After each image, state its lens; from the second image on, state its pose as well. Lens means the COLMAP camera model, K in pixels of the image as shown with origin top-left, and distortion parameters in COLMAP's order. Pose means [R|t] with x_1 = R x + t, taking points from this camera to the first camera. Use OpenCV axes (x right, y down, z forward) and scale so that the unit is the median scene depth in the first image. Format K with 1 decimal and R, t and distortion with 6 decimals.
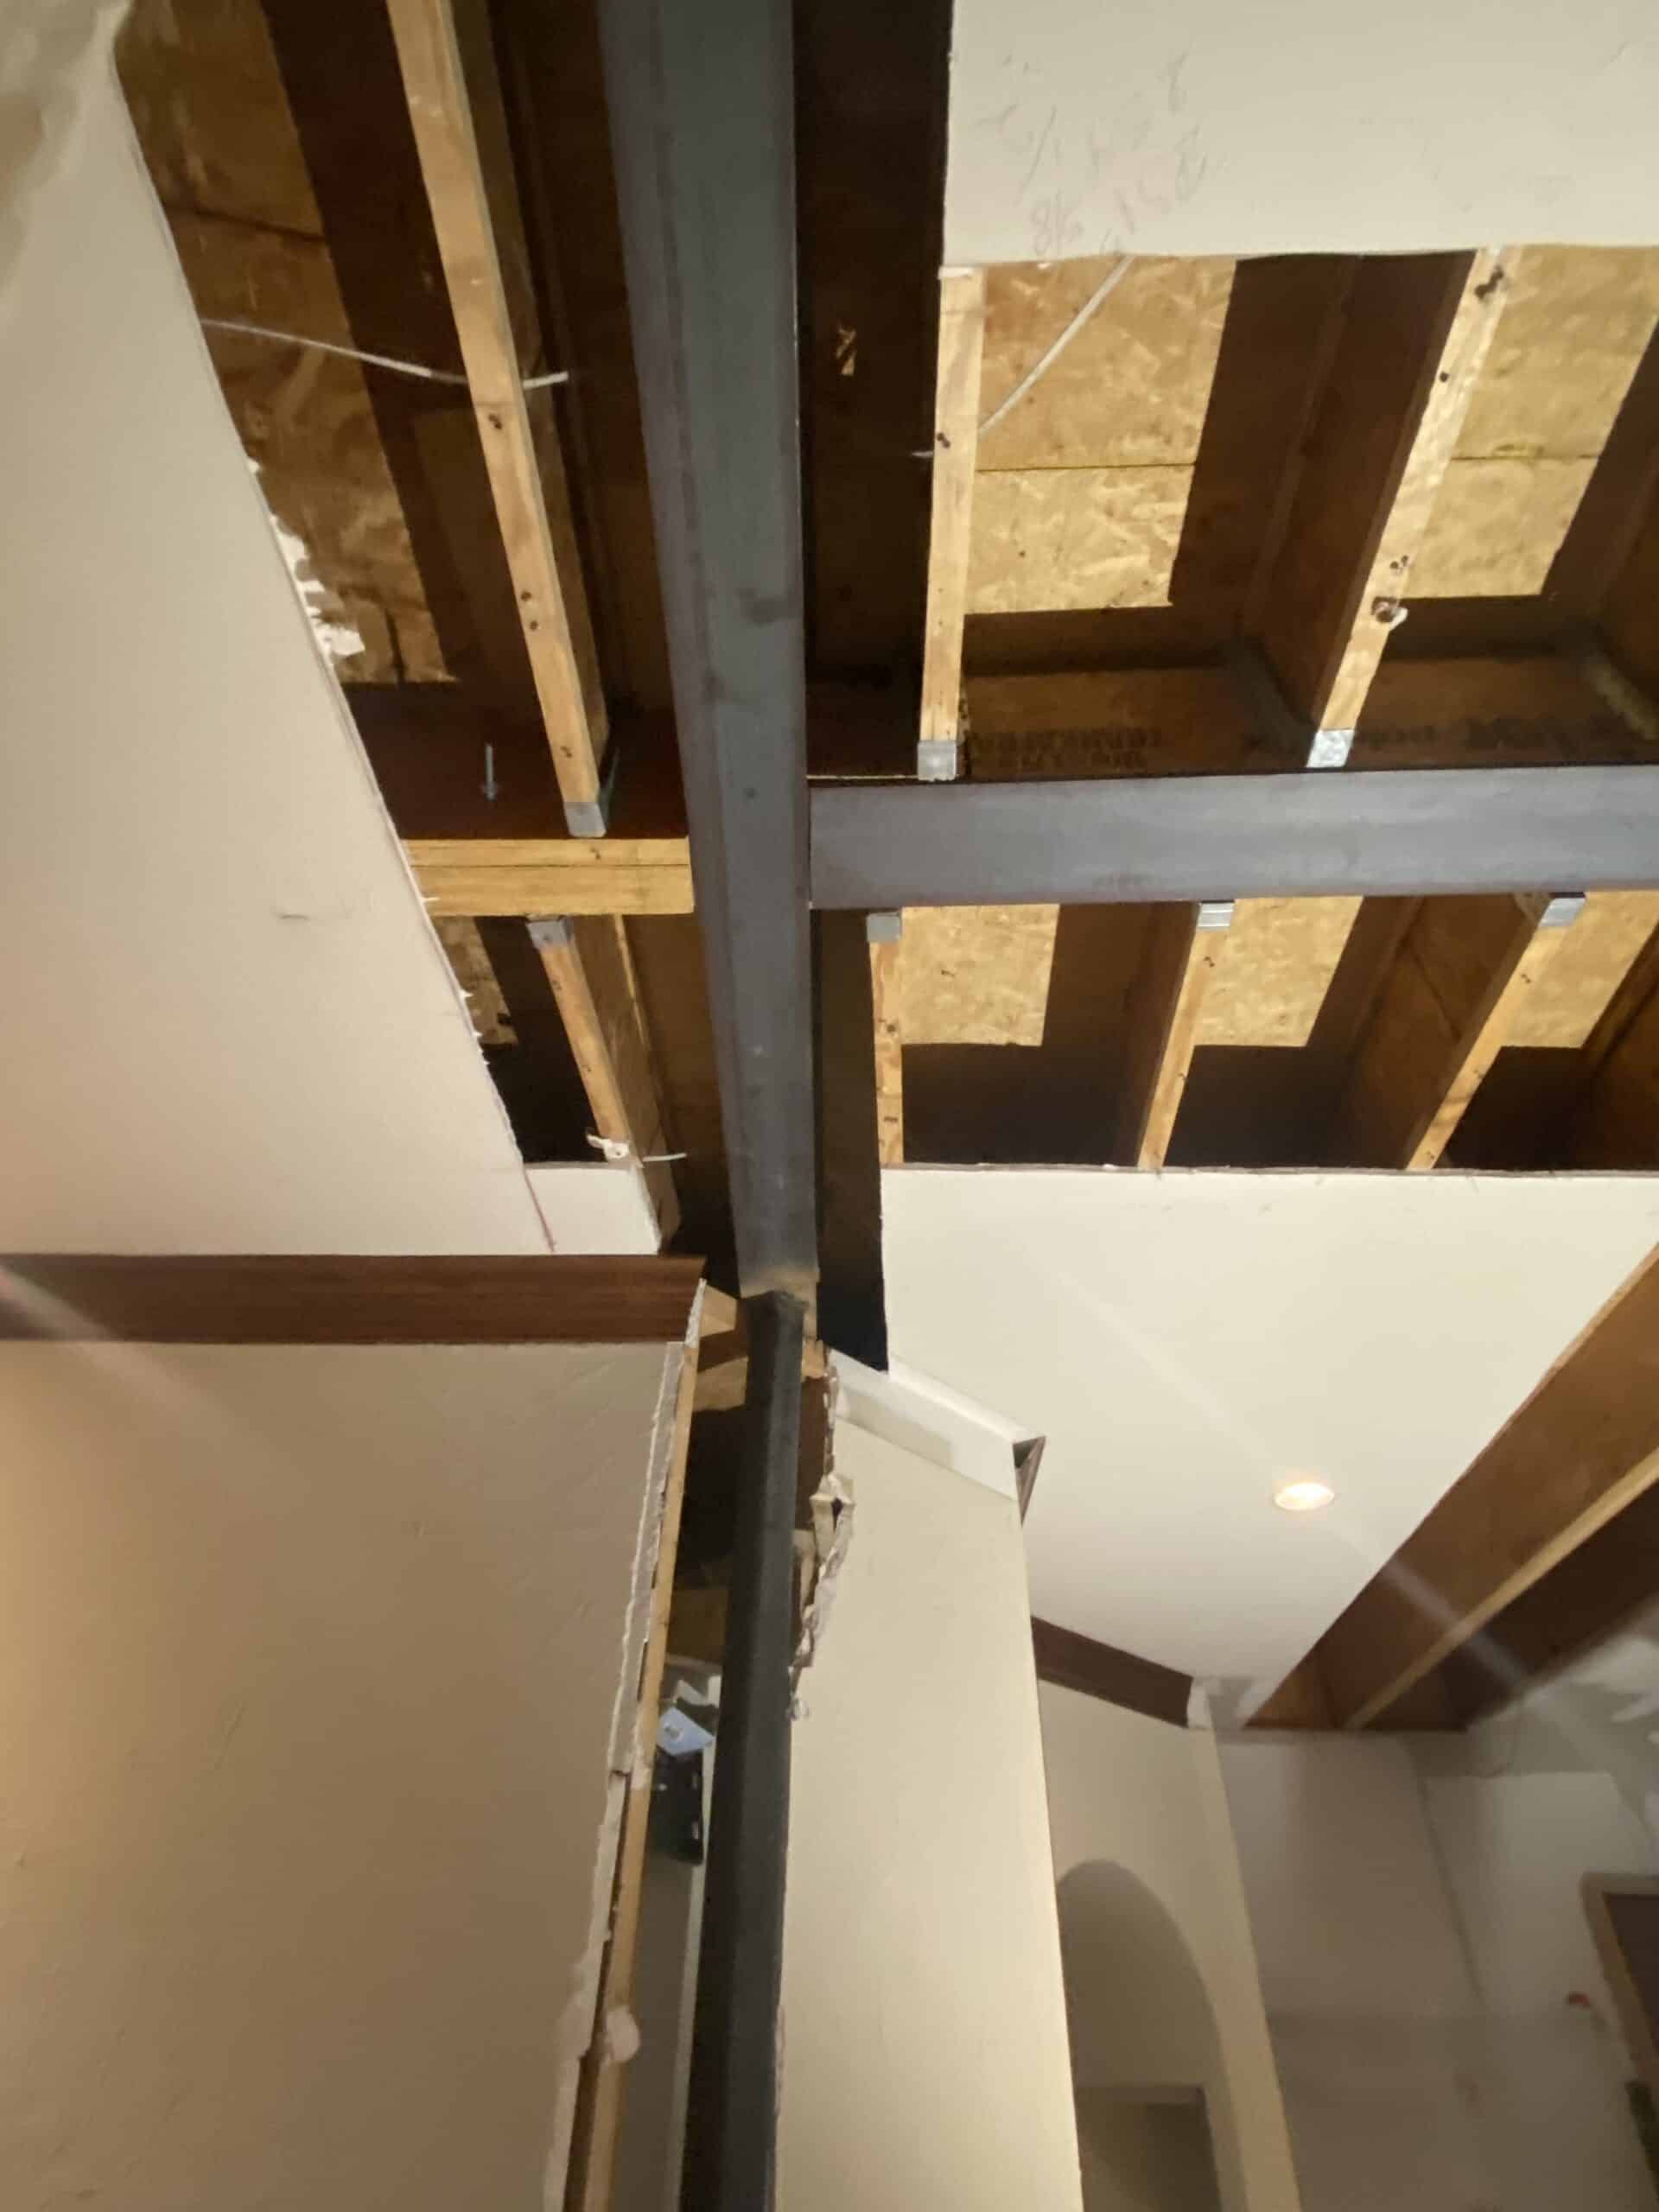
lens RADIAL K [[1108.2, 0, 808.4], [0, 1108.2, 1097.9], [0, 0, 1]] dist [-0.002016, -0.000543]
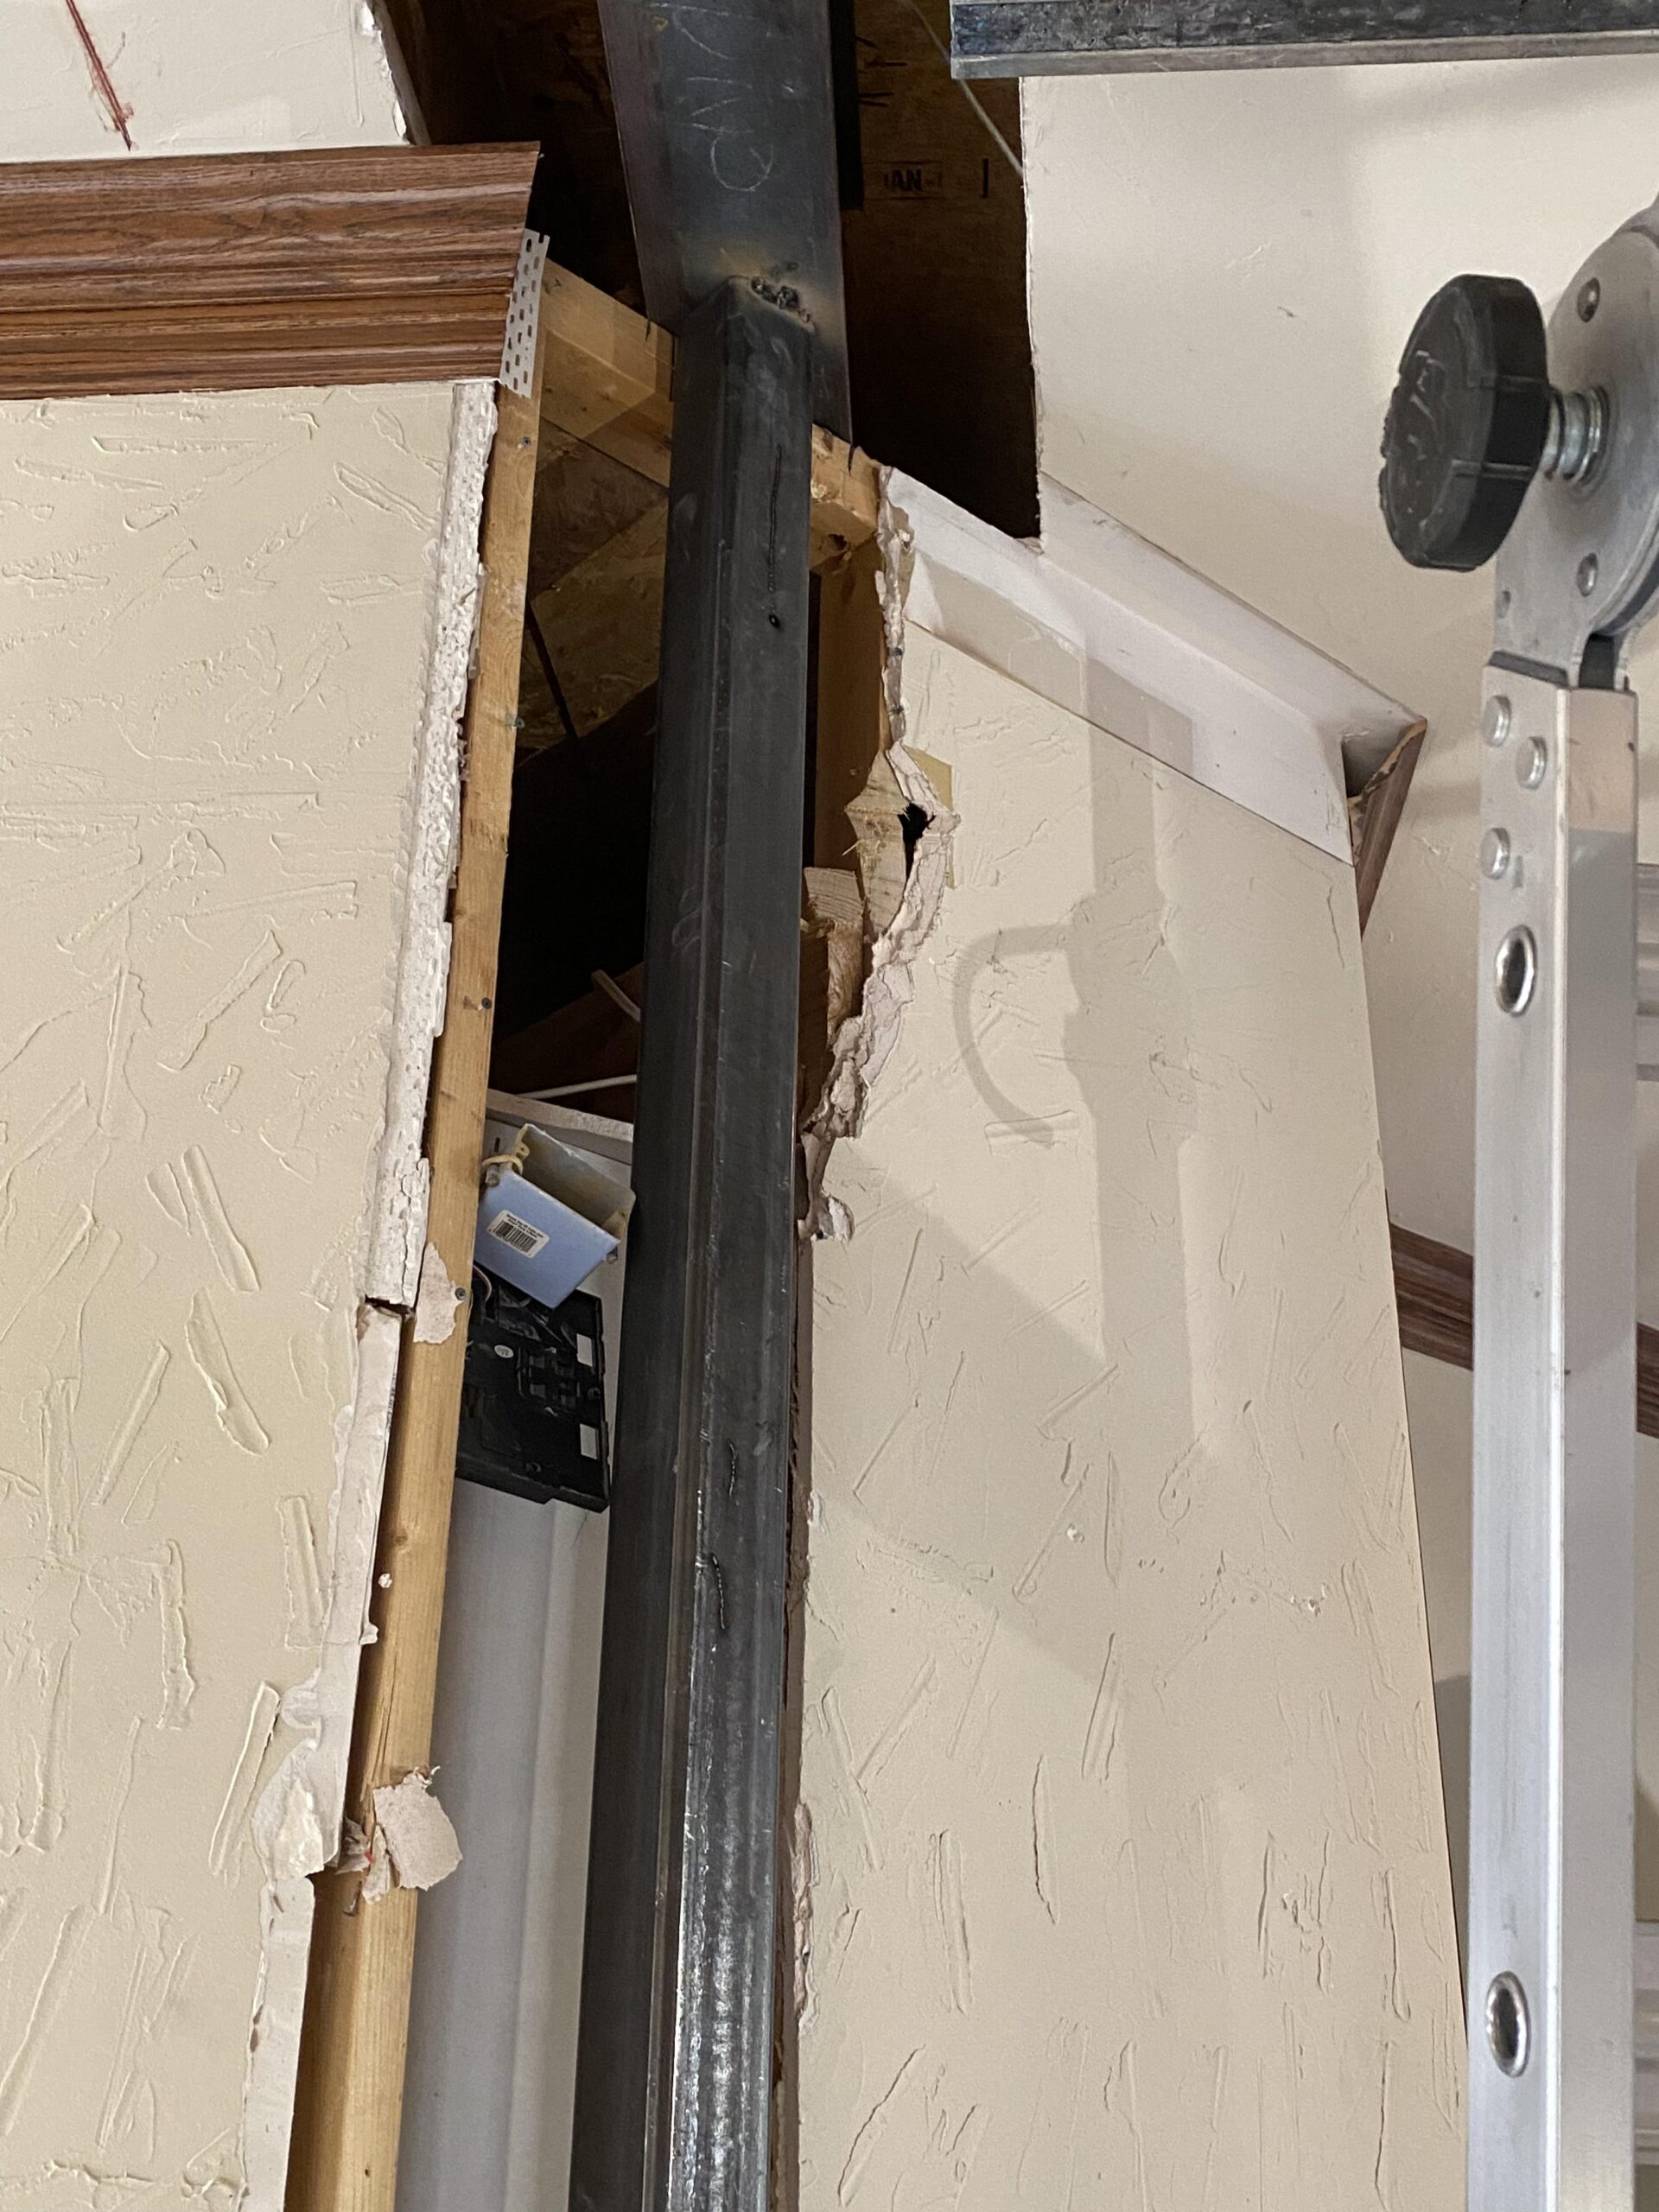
lens RADIAL K [[2298.9, 0, 889.3], [0, 2298.9, 1105.6], [0, 0, 1]] dist [0.507405, -1.535367]
pose [[0.999430, -0.033761, 0.000889, 0.013140], [0.032237, 0.961490, 0.272944, 0.245091], [-0.010069, -0.272760, 0.962030, 0.149190]]
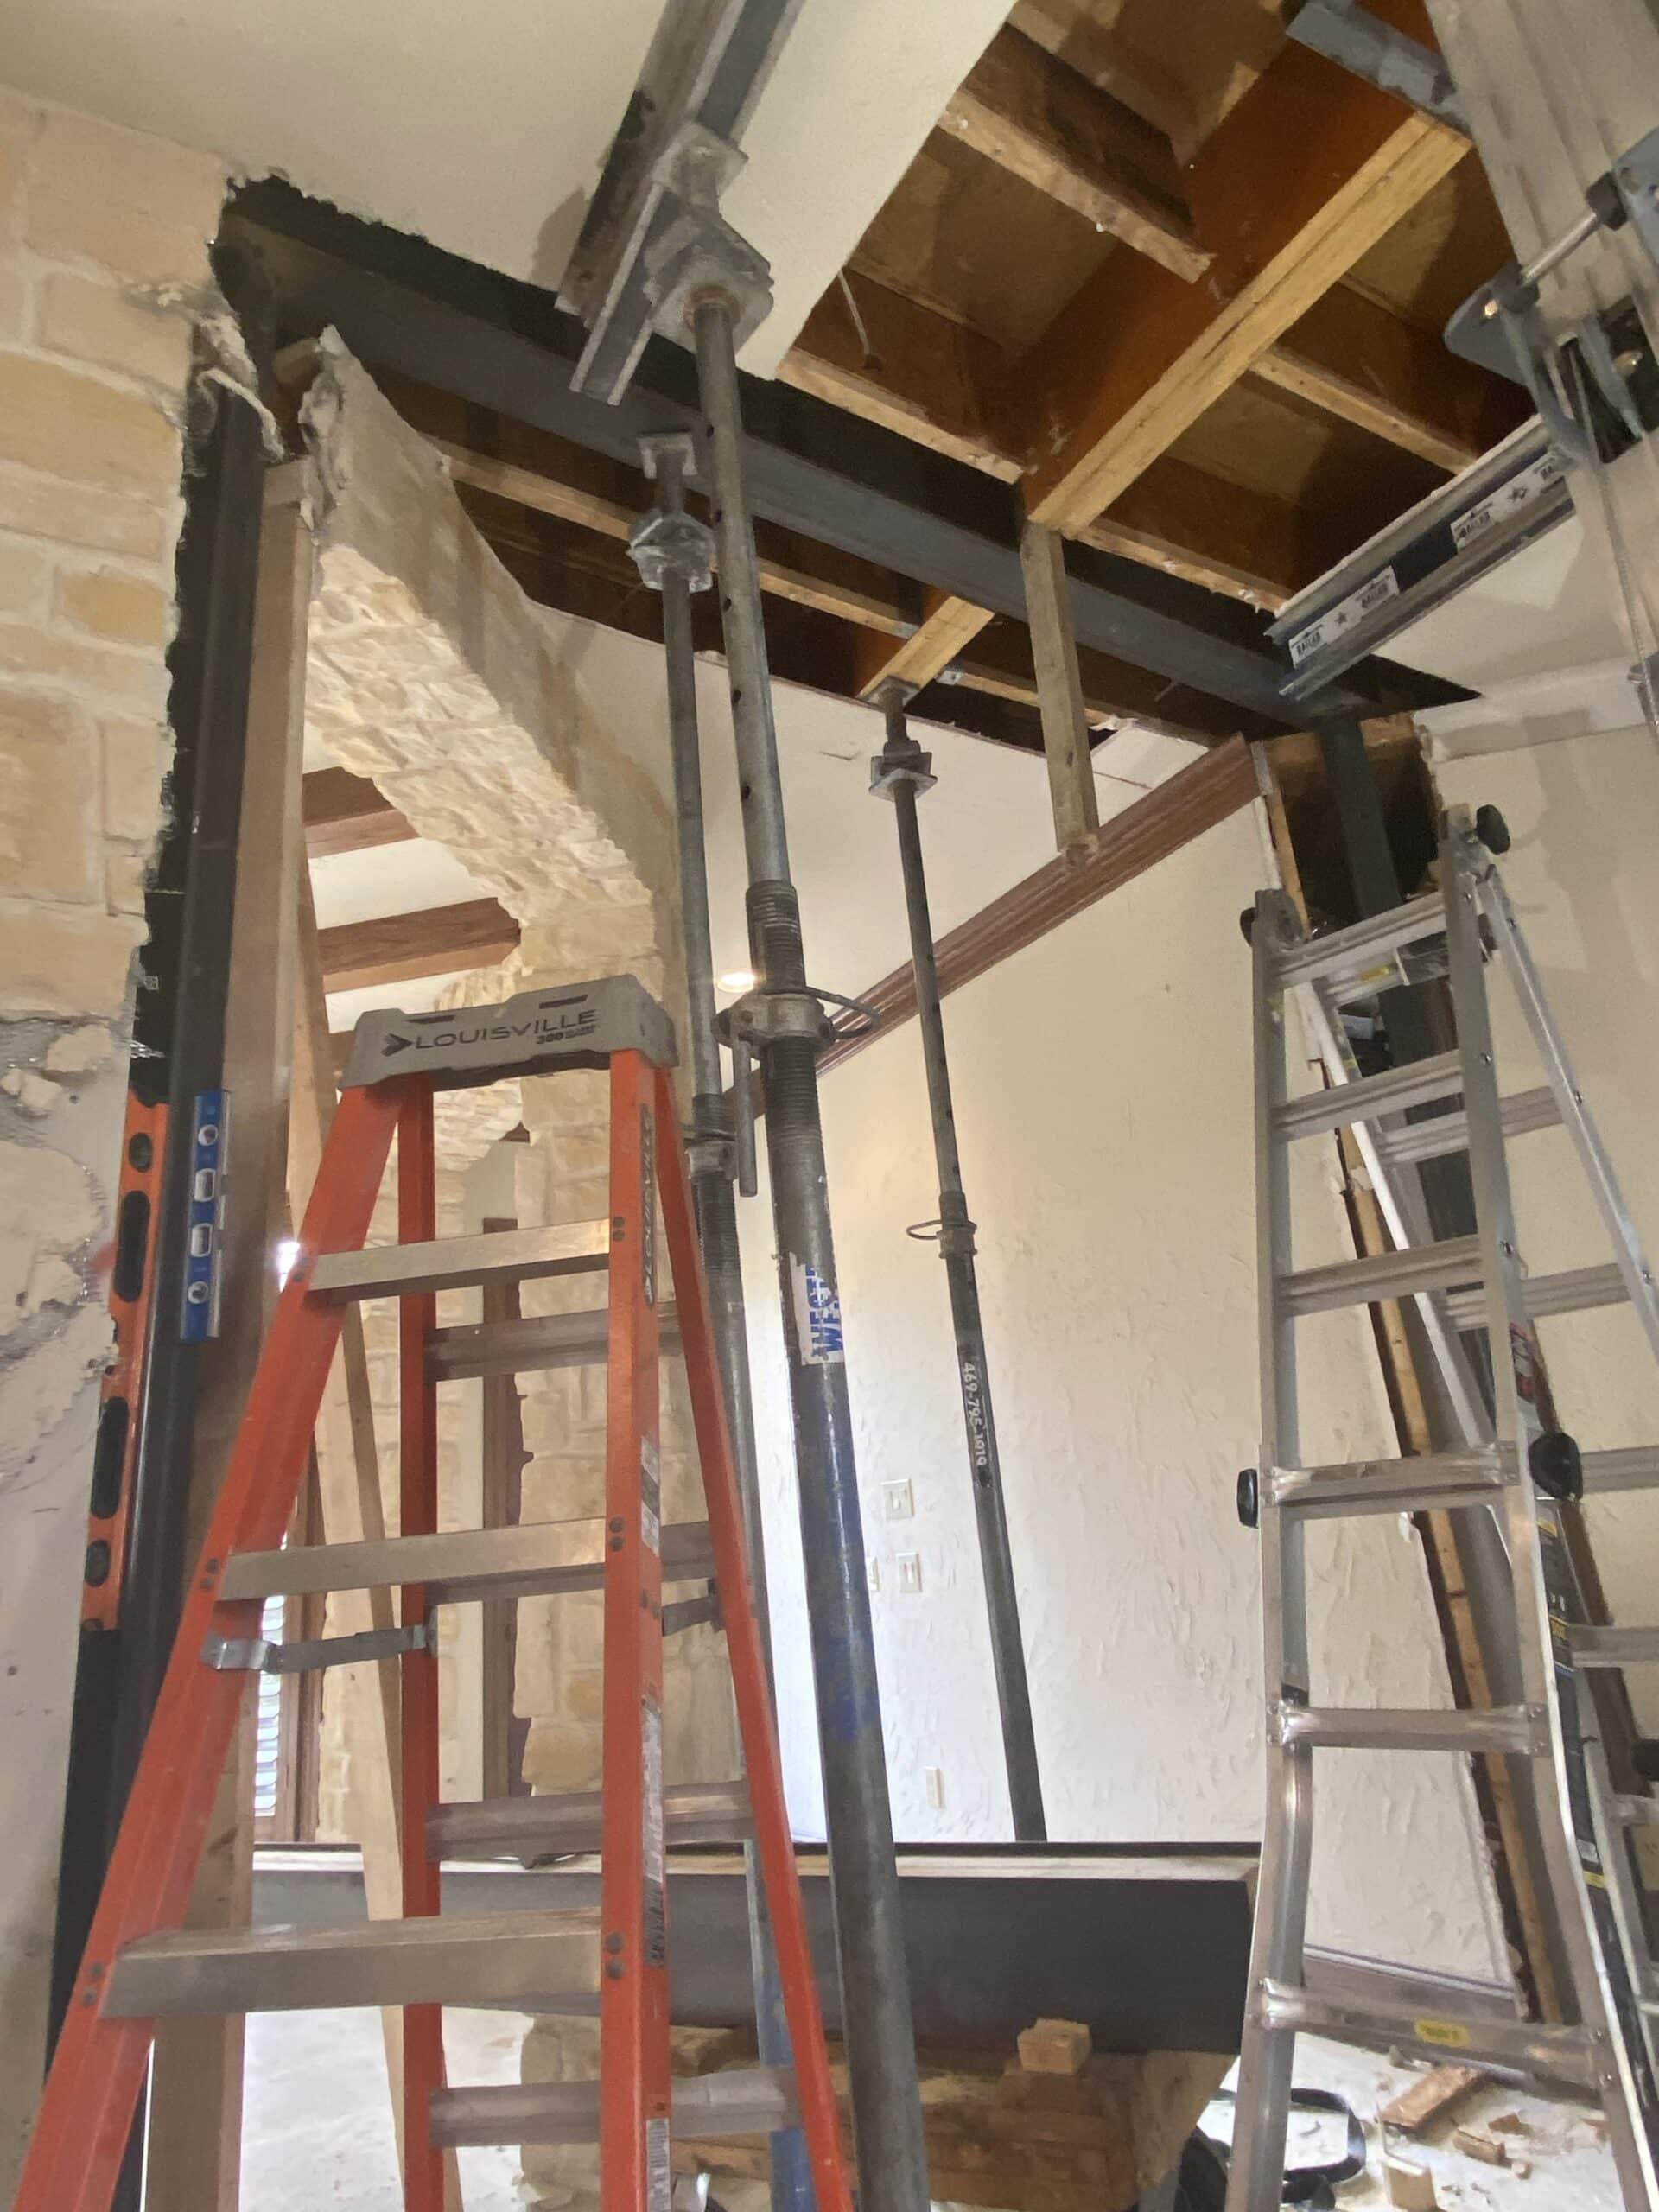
lens RADIAL K [[1354.3, 0, 829.5], [0, 1354.3, 1106.0], [0, 0, 1]] dist [0.019969, -0.001093]
pose [[0.546211, -0.344458, -0.763546, 0.715295], [0.632752, 0.766976, 0.106641, 0.008301], [0.548888, -0.541384, 0.636887, -0.515928]]
